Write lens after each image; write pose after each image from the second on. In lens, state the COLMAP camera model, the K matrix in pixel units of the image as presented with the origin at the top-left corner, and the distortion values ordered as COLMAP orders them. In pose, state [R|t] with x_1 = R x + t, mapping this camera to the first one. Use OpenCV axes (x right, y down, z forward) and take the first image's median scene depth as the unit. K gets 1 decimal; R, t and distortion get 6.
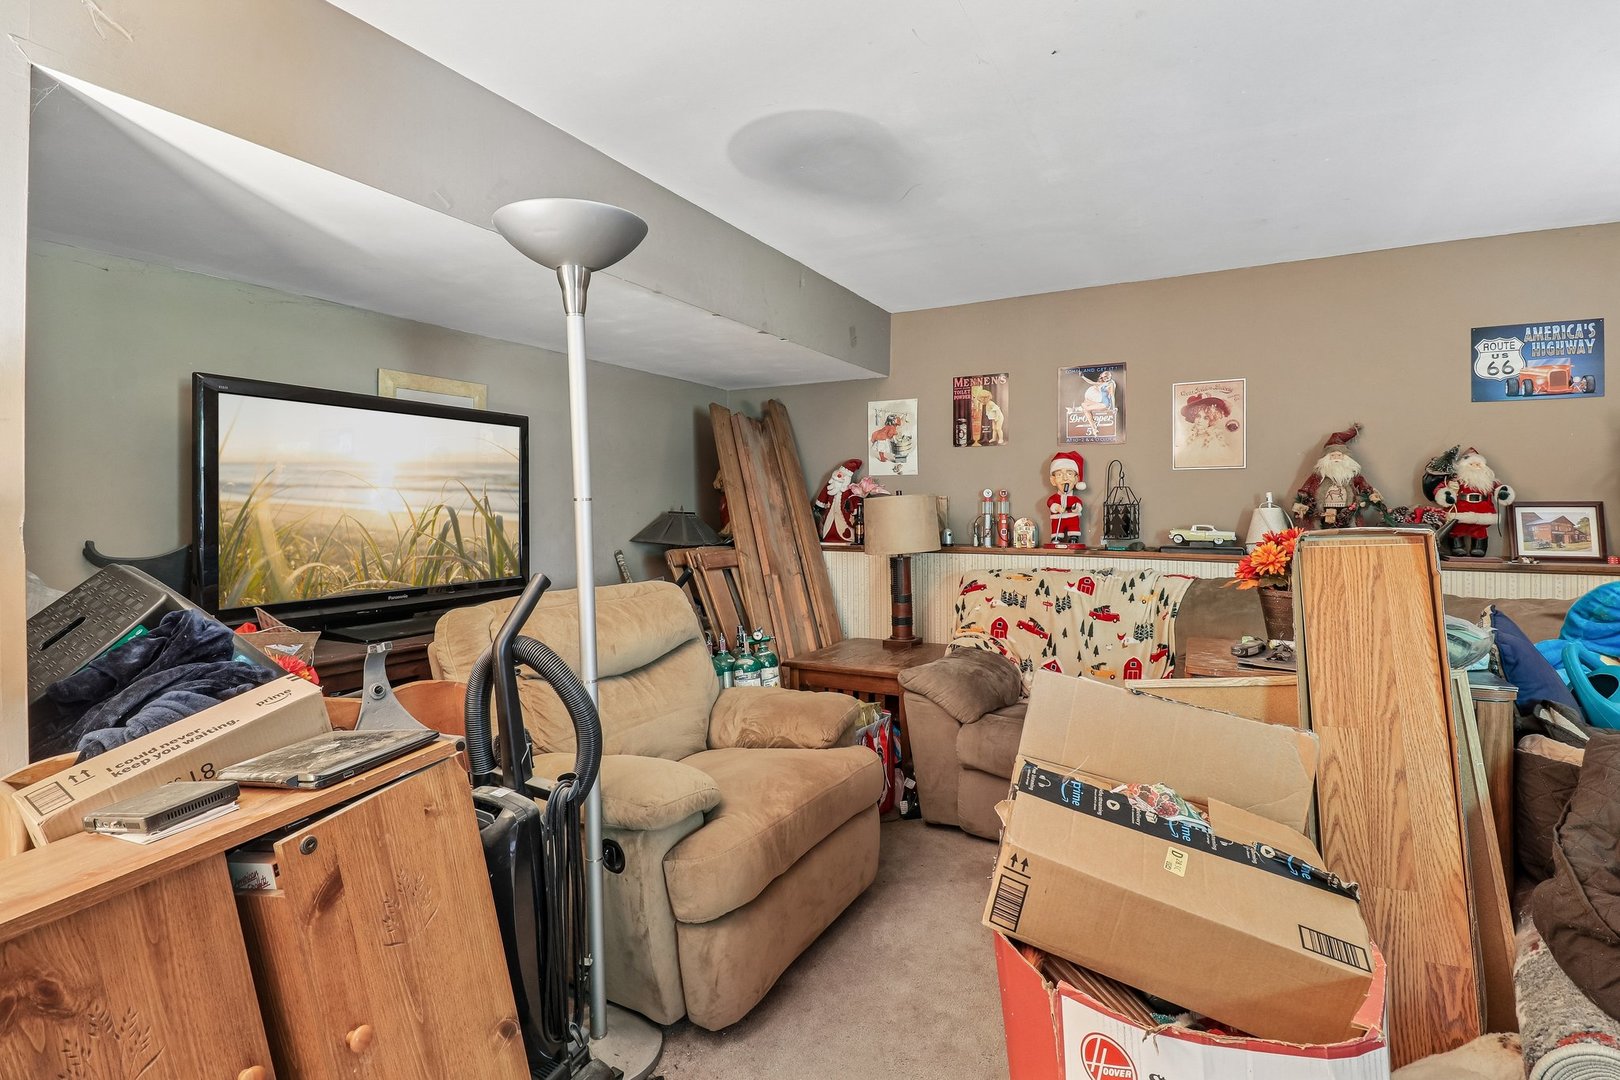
lens RADIAL K [[759.4, 0, 819.3], [0, 759.4, 514.2], [0, 0, 1]] dist [-0.004899, -0.006713]
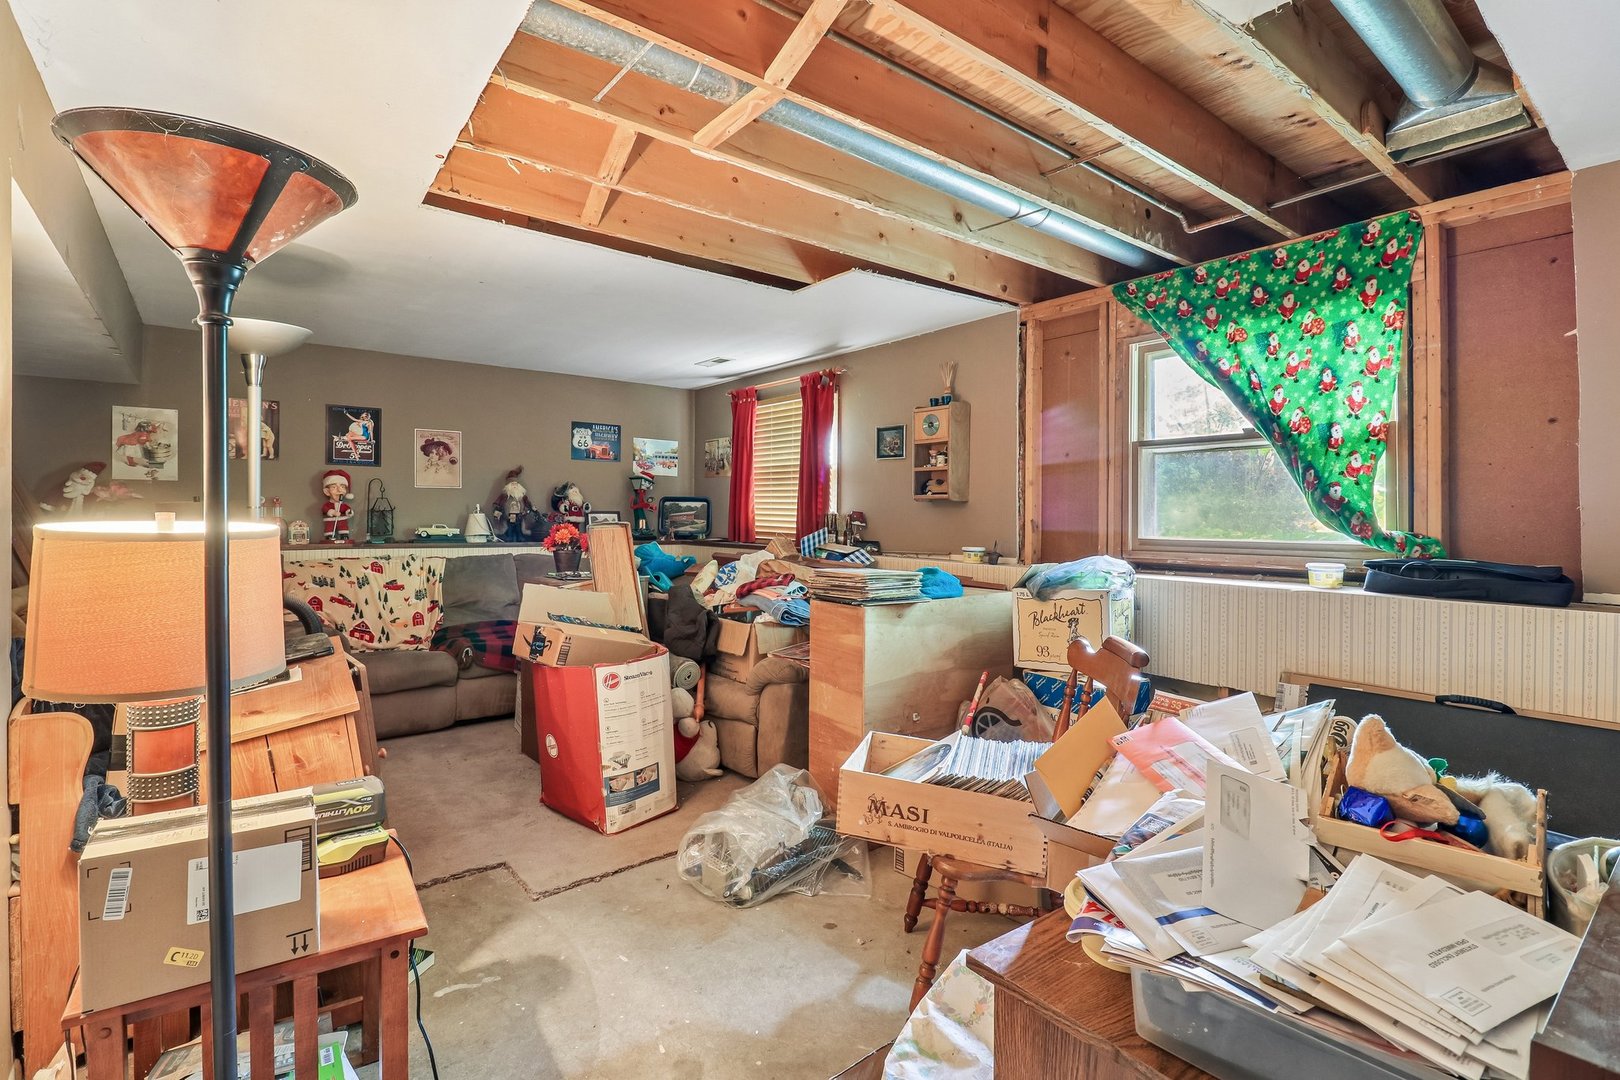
lens RADIAL K [[759.4, 0, 811.9], [0, 759.4, 525.8], [0, 0, 1]] dist [-0.004899, -0.006713]
pose [[0.396524, -0.011372, 0.917954, -0.627710], [-0.000397, 0.999921, 0.012559, -0.002644], [-0.918024, -0.005344, 0.396488, -0.313341]]
